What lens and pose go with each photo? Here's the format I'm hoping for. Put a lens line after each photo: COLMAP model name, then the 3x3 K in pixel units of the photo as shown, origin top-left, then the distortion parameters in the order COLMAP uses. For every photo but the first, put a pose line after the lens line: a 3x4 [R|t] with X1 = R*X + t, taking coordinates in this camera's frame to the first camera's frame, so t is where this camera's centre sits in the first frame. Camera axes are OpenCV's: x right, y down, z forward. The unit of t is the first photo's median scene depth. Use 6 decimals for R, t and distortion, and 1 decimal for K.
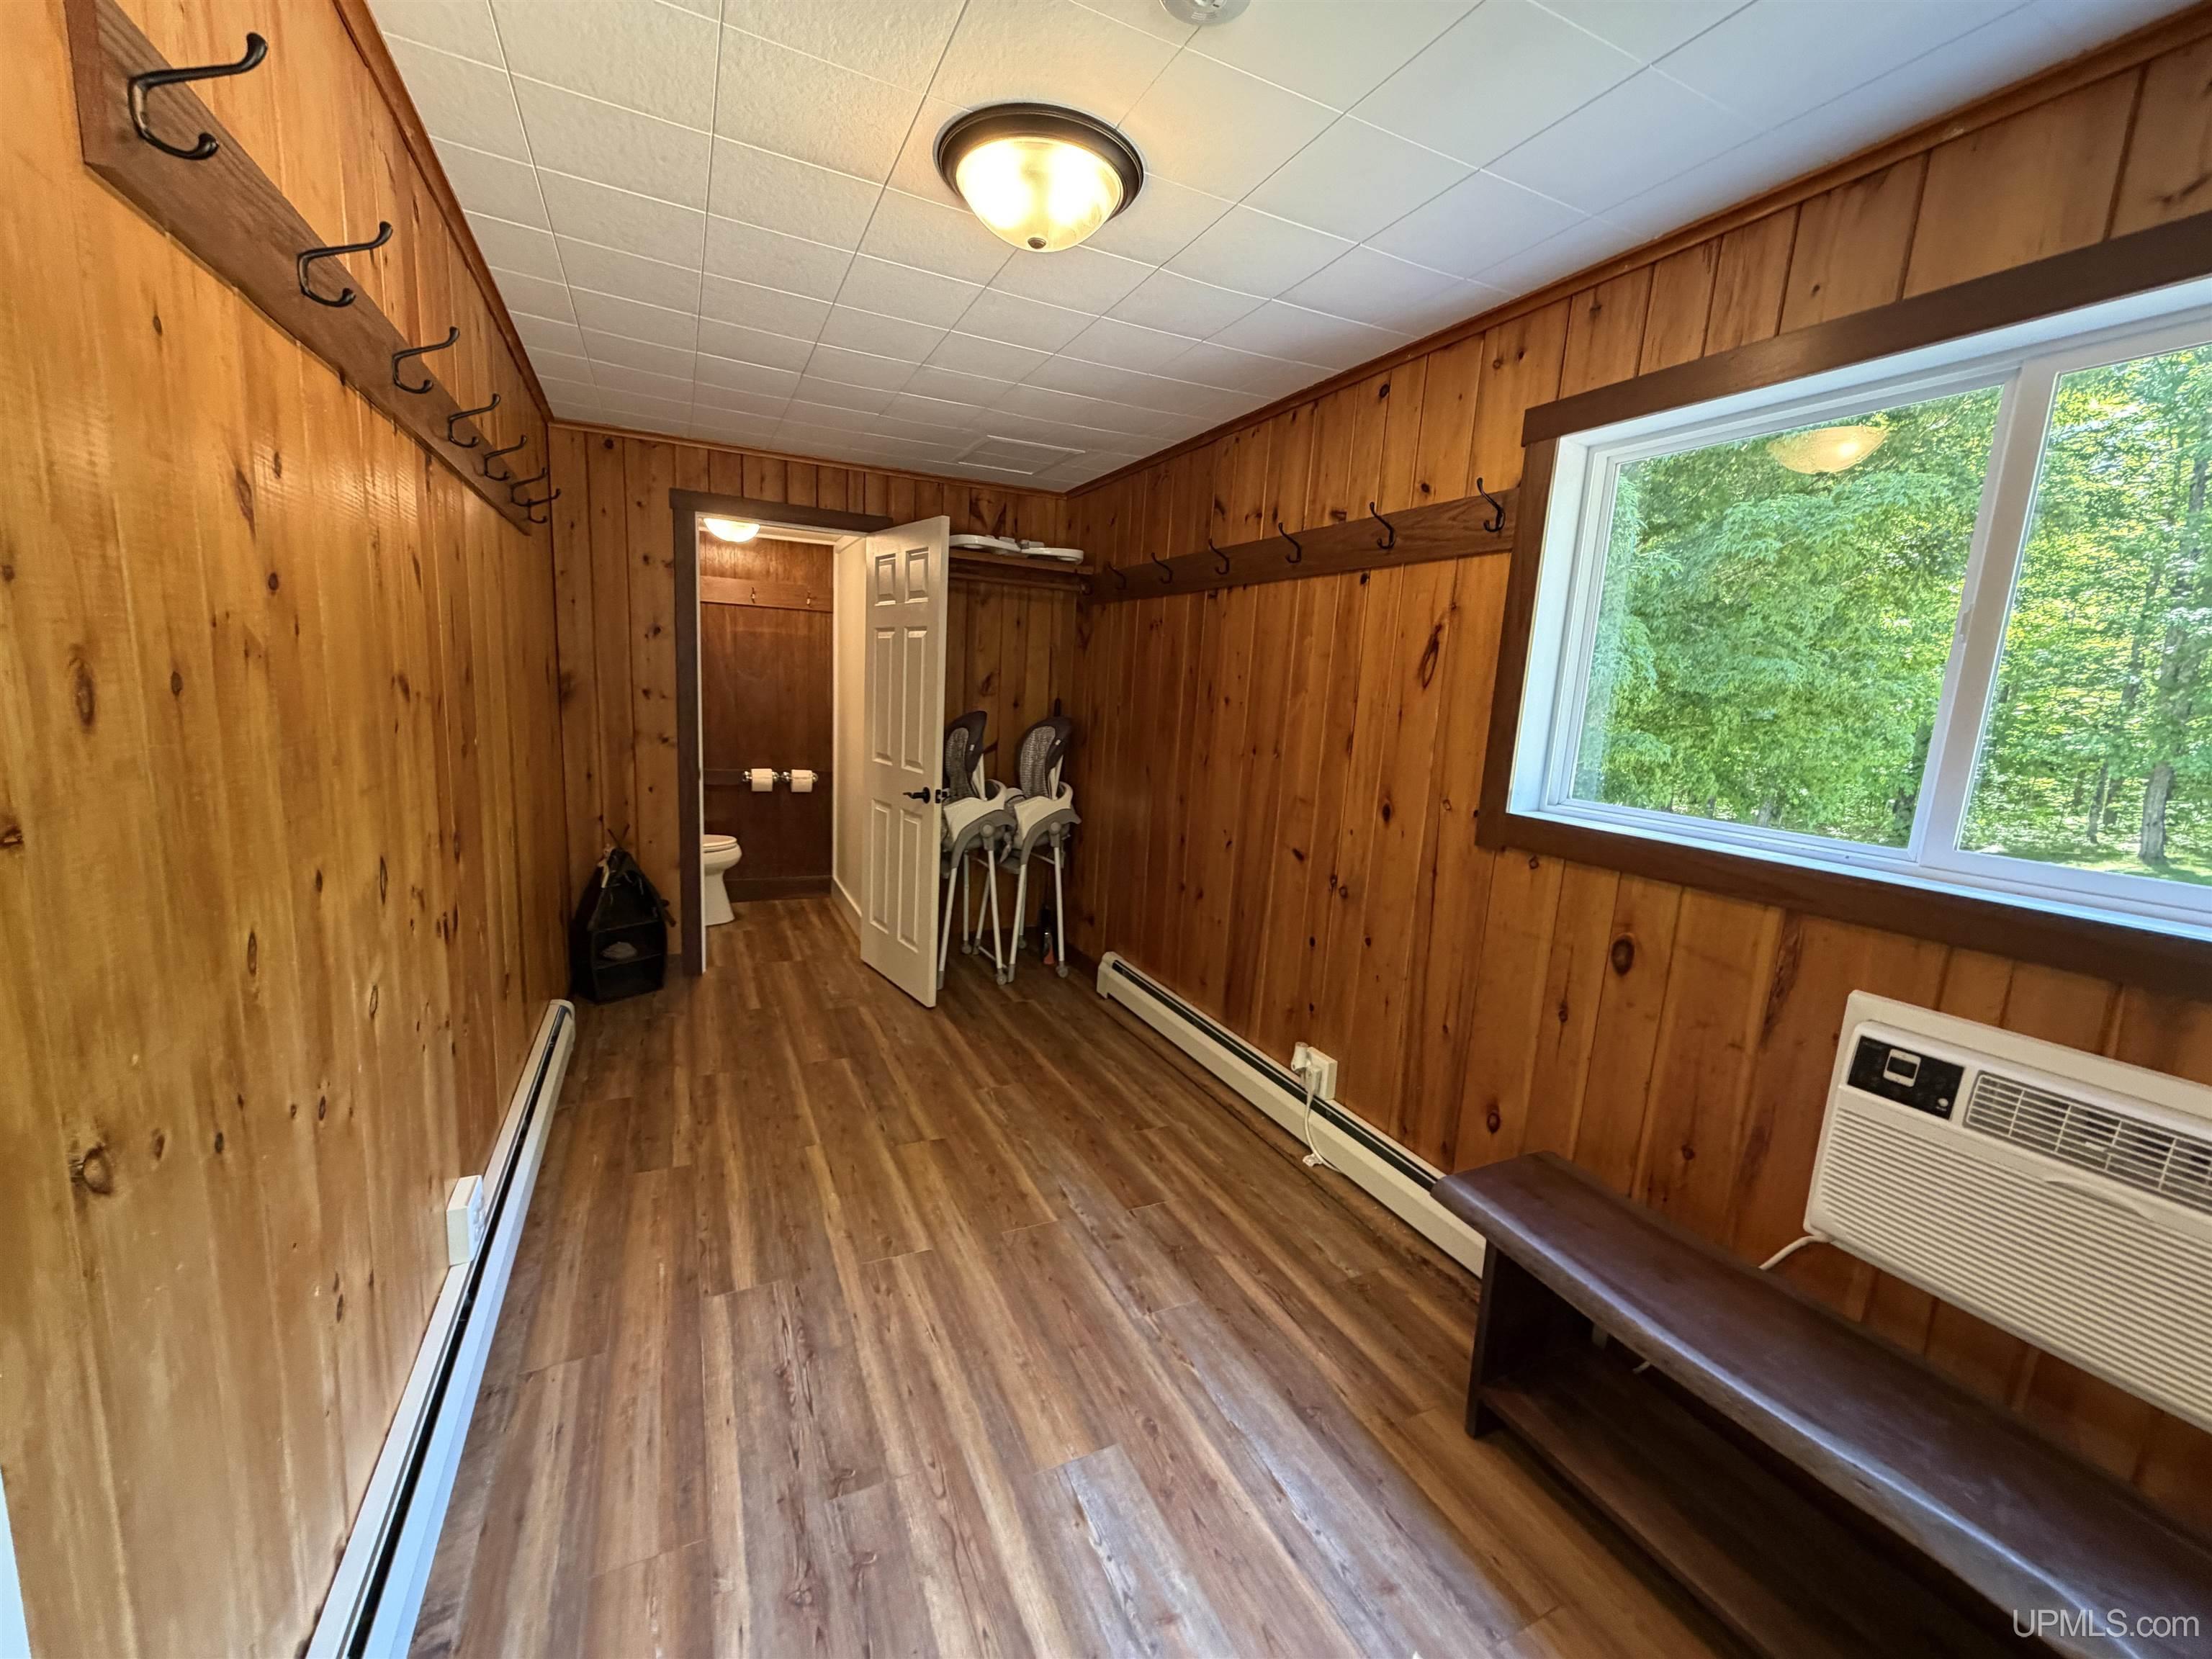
lens RADIAL K [[883.4, 0, 1099.4], [0, 883.4, 830.9], [0, 0, 1]] dist [-0.001933, -0.000699]
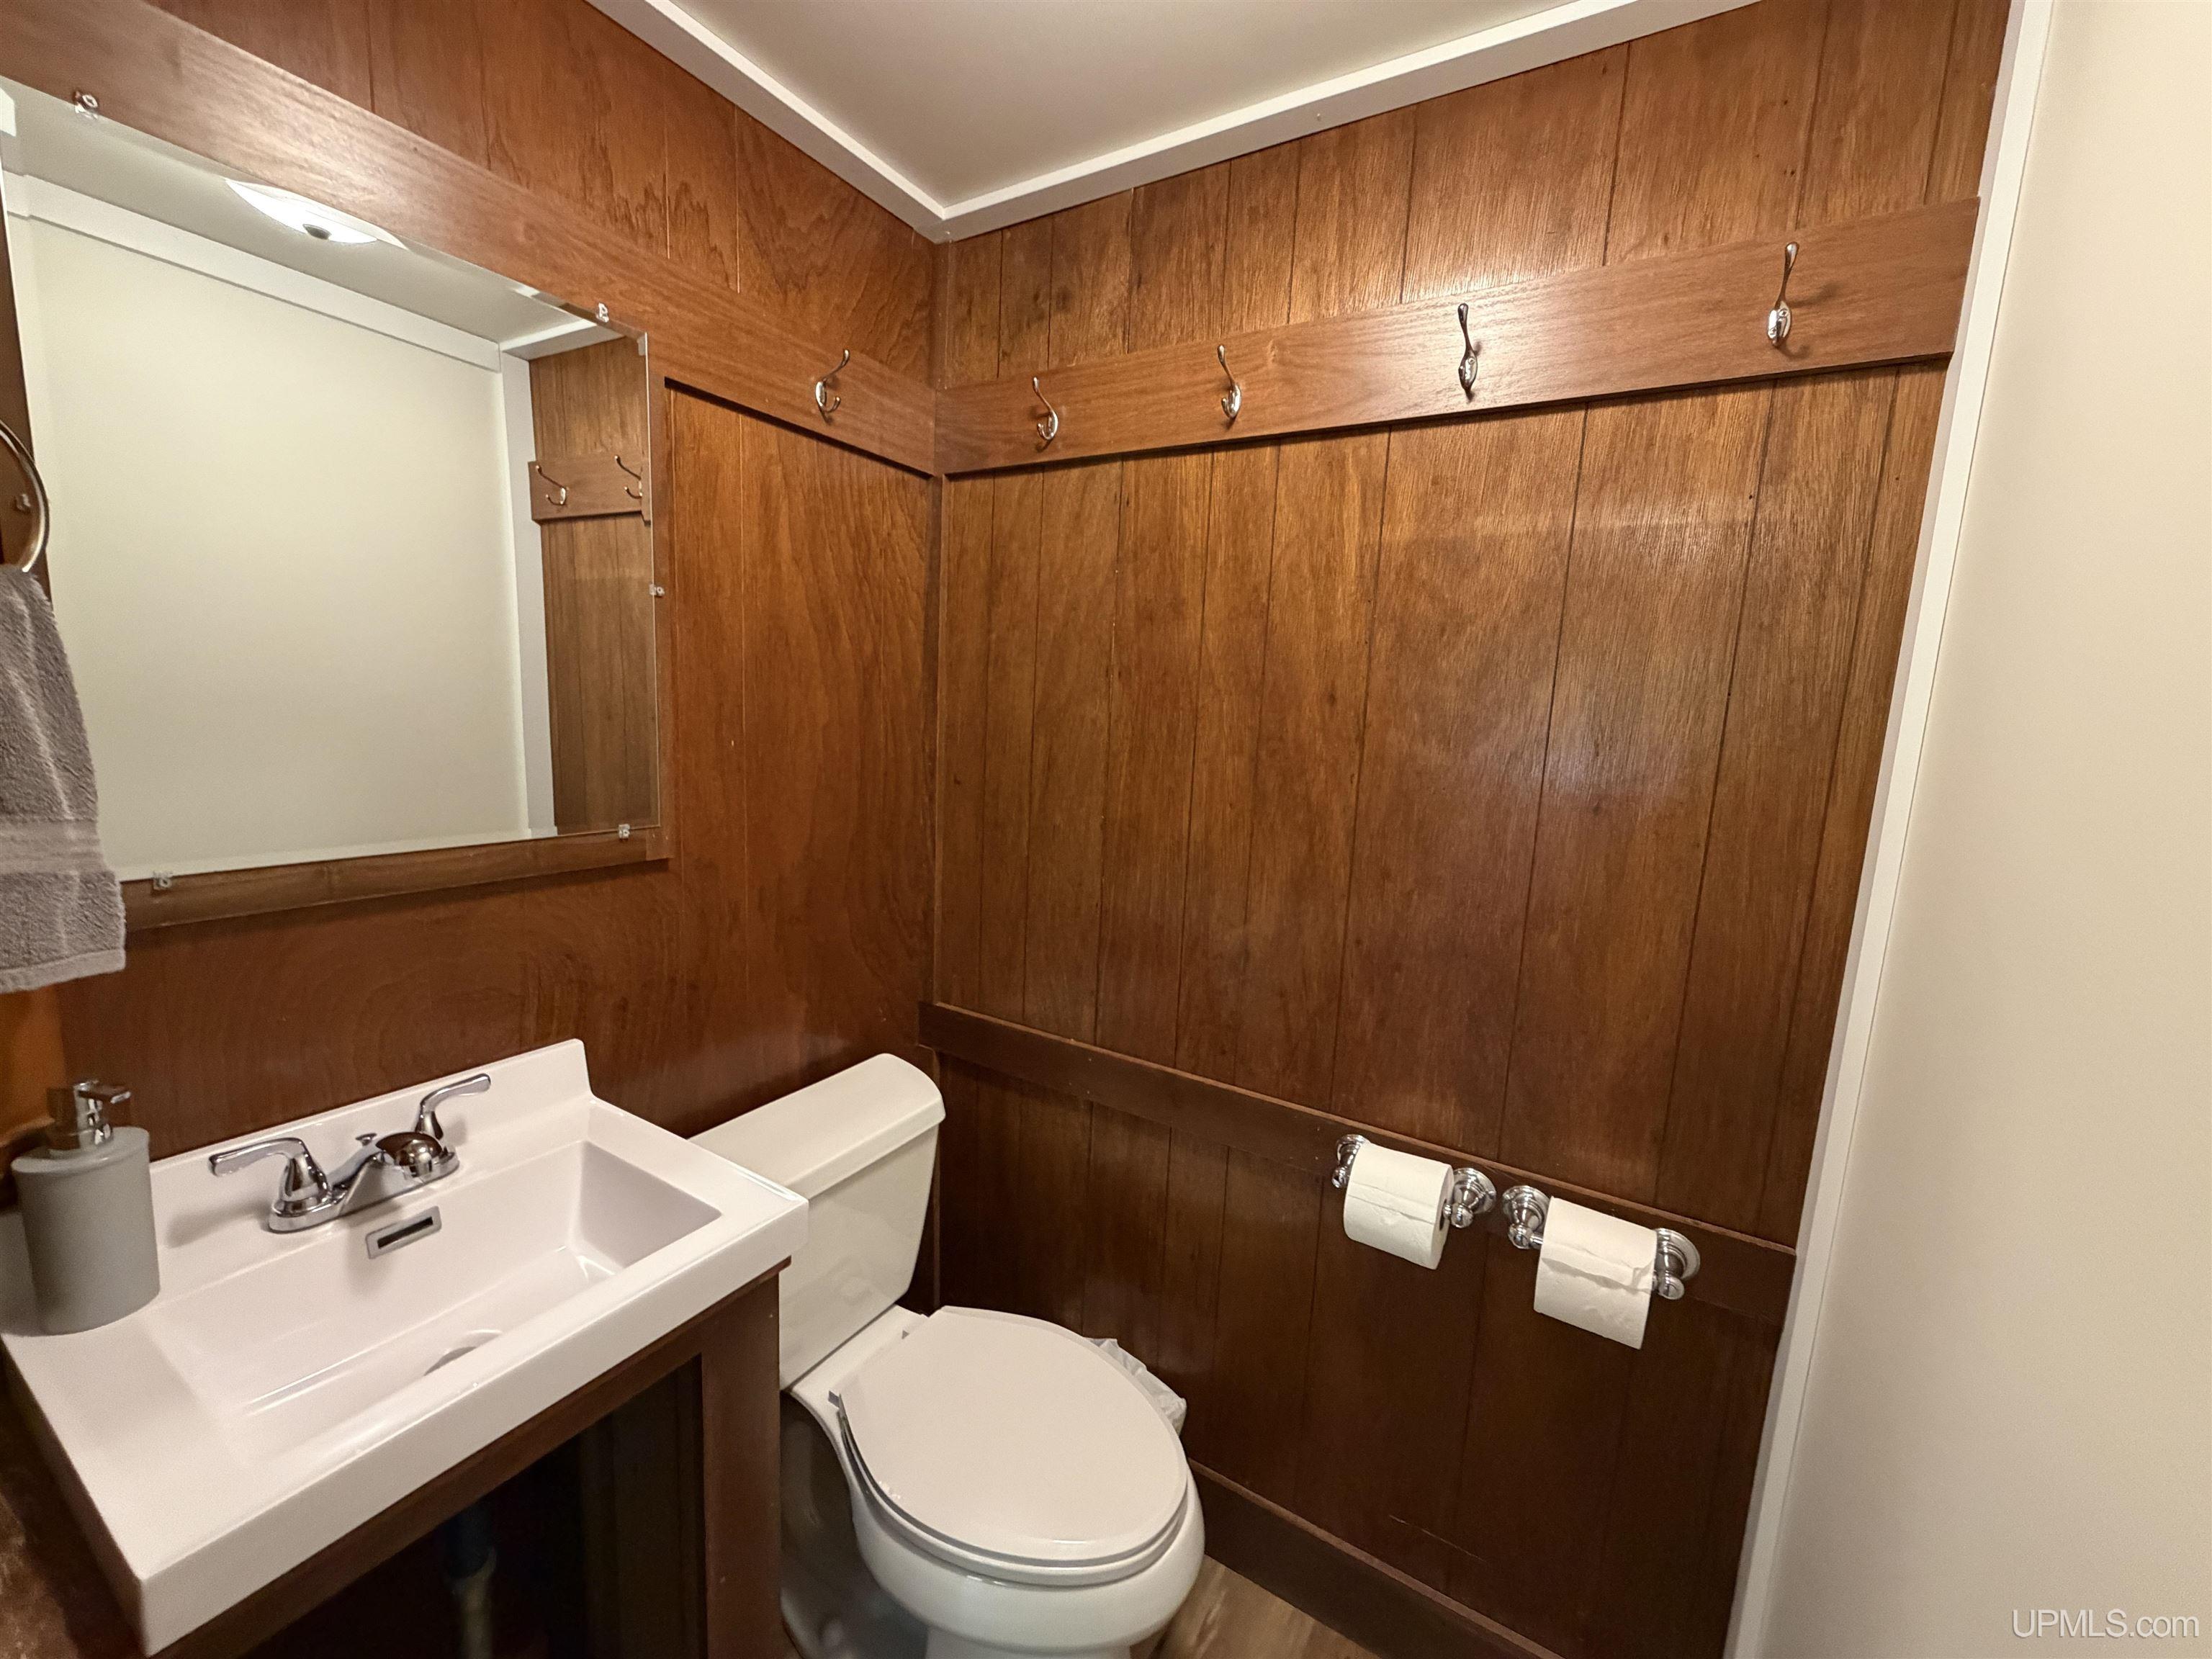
lens RADIAL K [[883.4, 0, 1097.3], [0, 883.4, 831.4], [0, 0, 1]] dist [-0.001933, -0.000699]
pose [[0.546245, 0.093565, -0.832384, -0.218259], [-0.153372, 0.988114, 0.010420, -0.123654], [0.823464, 0.121973, 0.554102, 0.706917]]
